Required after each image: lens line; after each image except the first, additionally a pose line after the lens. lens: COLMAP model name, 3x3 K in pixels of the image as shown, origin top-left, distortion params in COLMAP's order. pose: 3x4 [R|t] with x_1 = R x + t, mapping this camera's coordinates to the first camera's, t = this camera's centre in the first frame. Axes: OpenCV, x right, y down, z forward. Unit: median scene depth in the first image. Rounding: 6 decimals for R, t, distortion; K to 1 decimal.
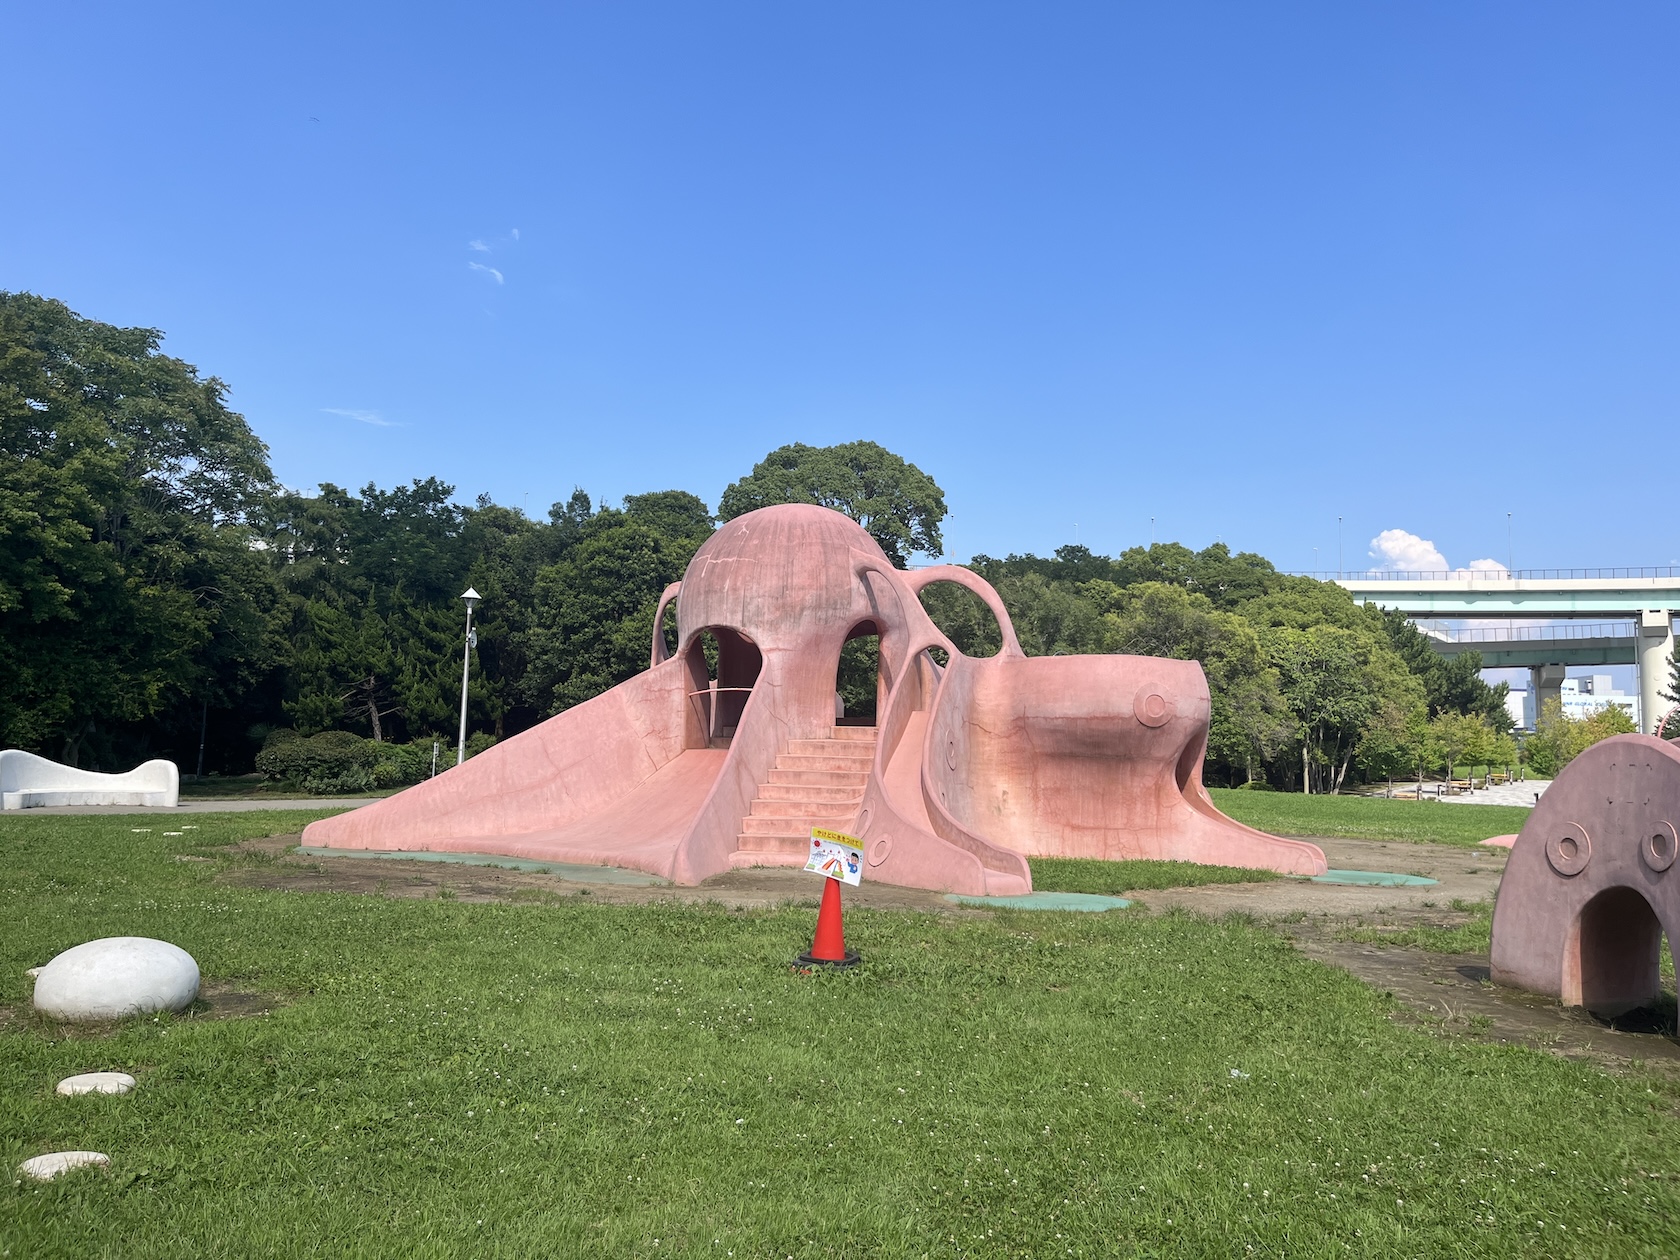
lens RADIAL K [[1285.3, 0, 811.7], [0, 1285.3, 576.8], [0, 0, 1]] dist [0.124611, -0.234572]
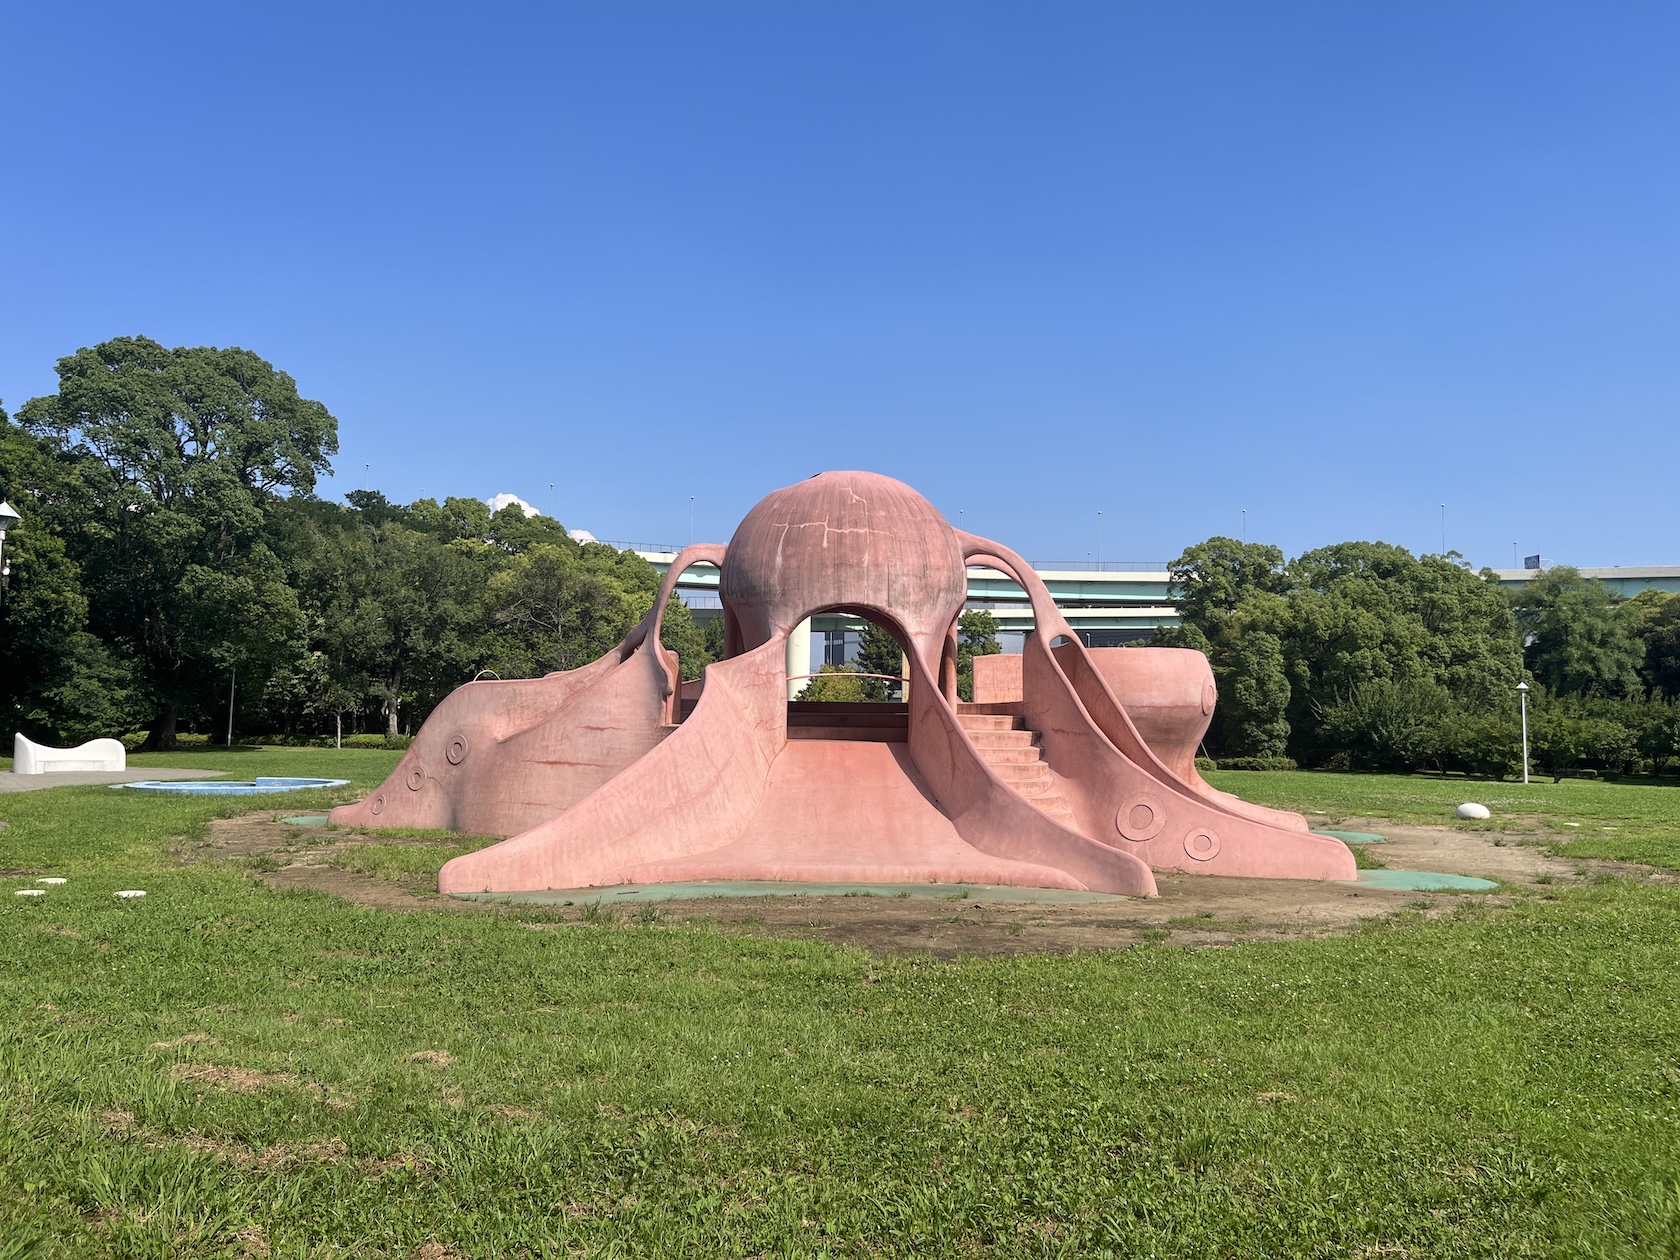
lens RADIAL K [[1285.3, 0, 811.7], [0, 1285.3, 576.8], [0, 0, 1]] dist [0.124611, -0.234572]
pose [[0.765795, 0.056903, 0.640563, -0.676822], [-0.081105, 0.996670, 0.008425, 0.014316], [-0.637950, -0.058405, 0.767860, 0.337292]]
